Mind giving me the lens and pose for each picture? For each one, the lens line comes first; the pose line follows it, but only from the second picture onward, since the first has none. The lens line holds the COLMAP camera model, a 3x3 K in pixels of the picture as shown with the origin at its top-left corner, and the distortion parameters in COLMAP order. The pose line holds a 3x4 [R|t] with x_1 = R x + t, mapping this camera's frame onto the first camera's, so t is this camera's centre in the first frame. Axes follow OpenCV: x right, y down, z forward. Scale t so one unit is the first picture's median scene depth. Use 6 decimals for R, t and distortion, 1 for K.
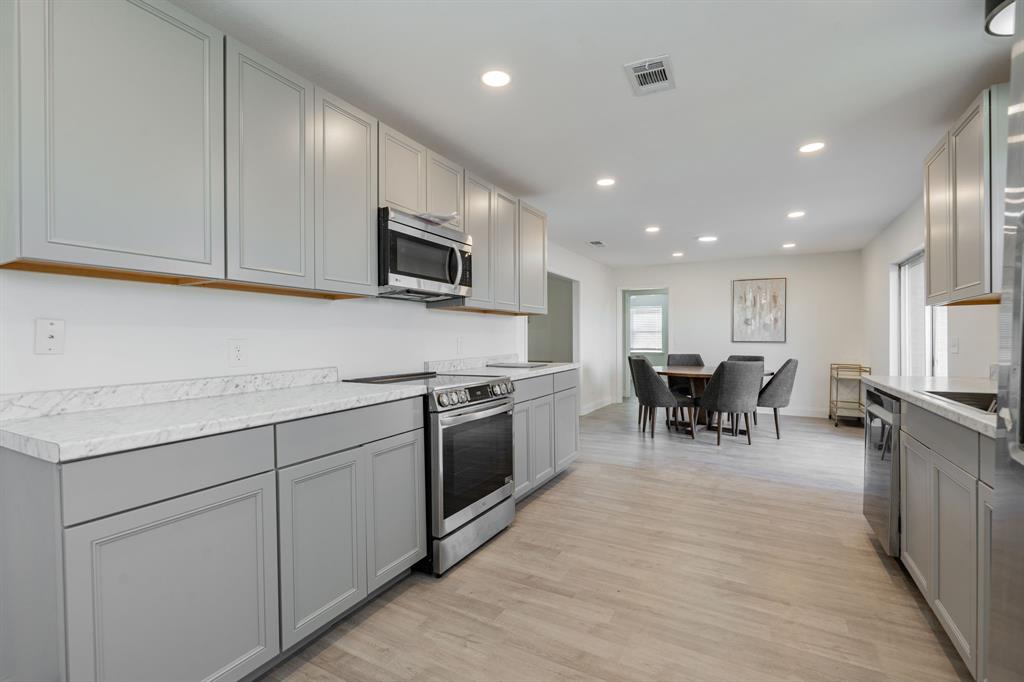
lens RADIAL K [[459.0, 0, 511.3], [0, 459.0, 340.2], [0, 0, 1]] dist [-0.002692, -0.000114]
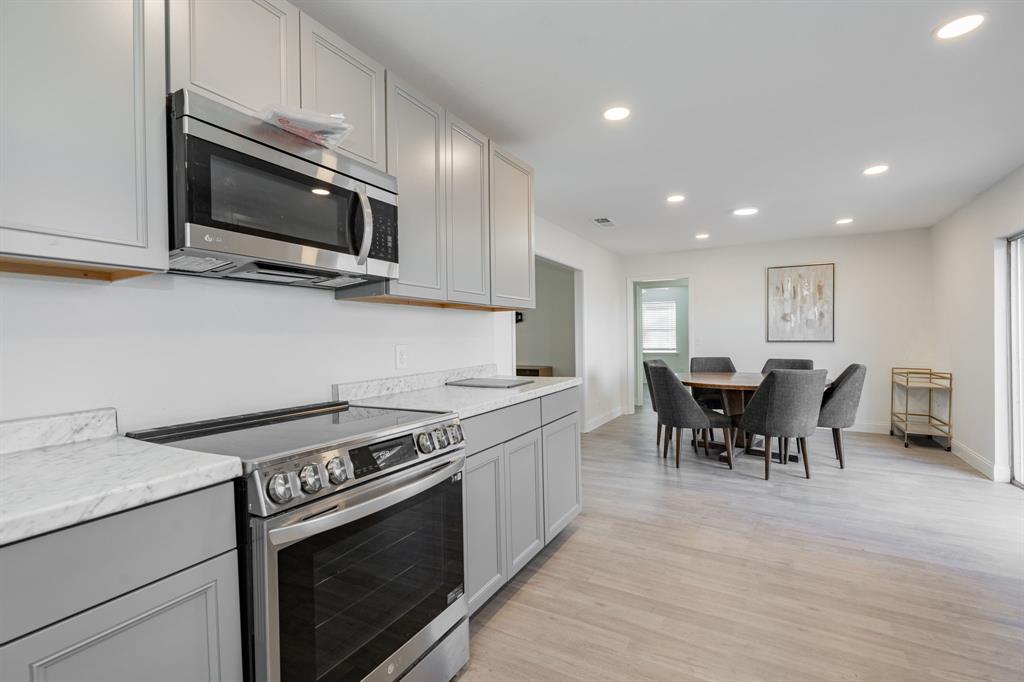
lens RADIAL K [[459.0, 0, 511.3], [0, 459.0, 340.2], [0, 0, 1]] dist [-0.002692, -0.000114]
pose [[0.999862, -0.009419, -0.013663, 0.043882], [0.009458, 0.999951, 0.002808, -0.008750], [0.013636, -0.002937, 0.999903, 0.250295]]
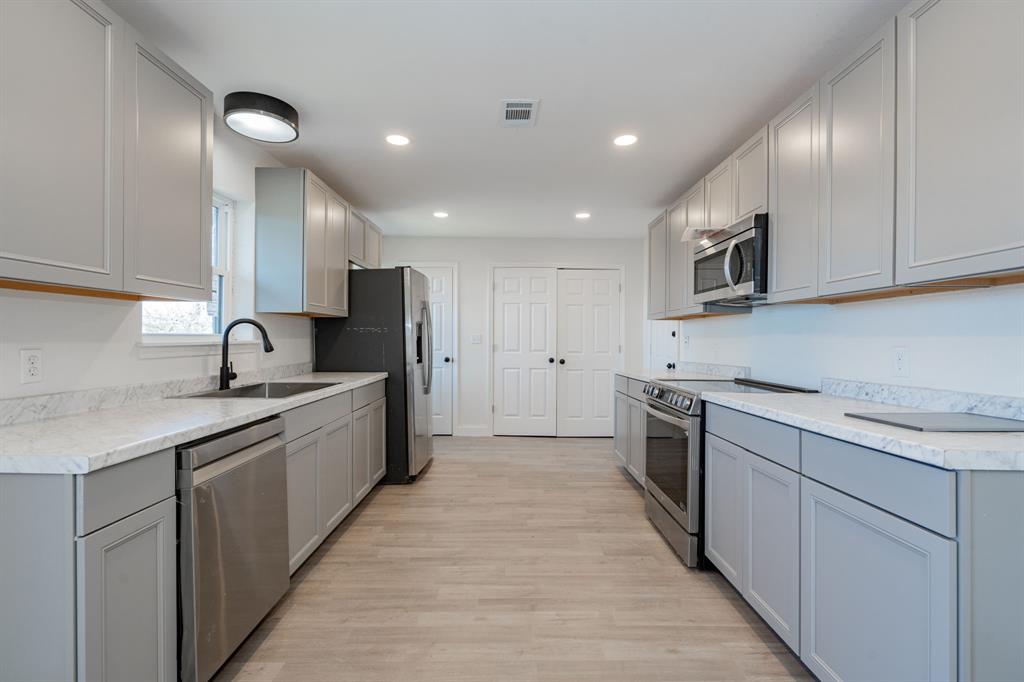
lens RADIAL K [[459.0, 0, 511.3], [0, 459.0, 340.2], [0, 0, 1]] dist [-0.002692, -0.000114]
pose [[-0.874211, -0.023558, -0.484974, 0.413558], [-0.025460, 0.999672, -0.002666, -0.002465], [0.484877, 0.010017, -0.874525, 0.931594]]
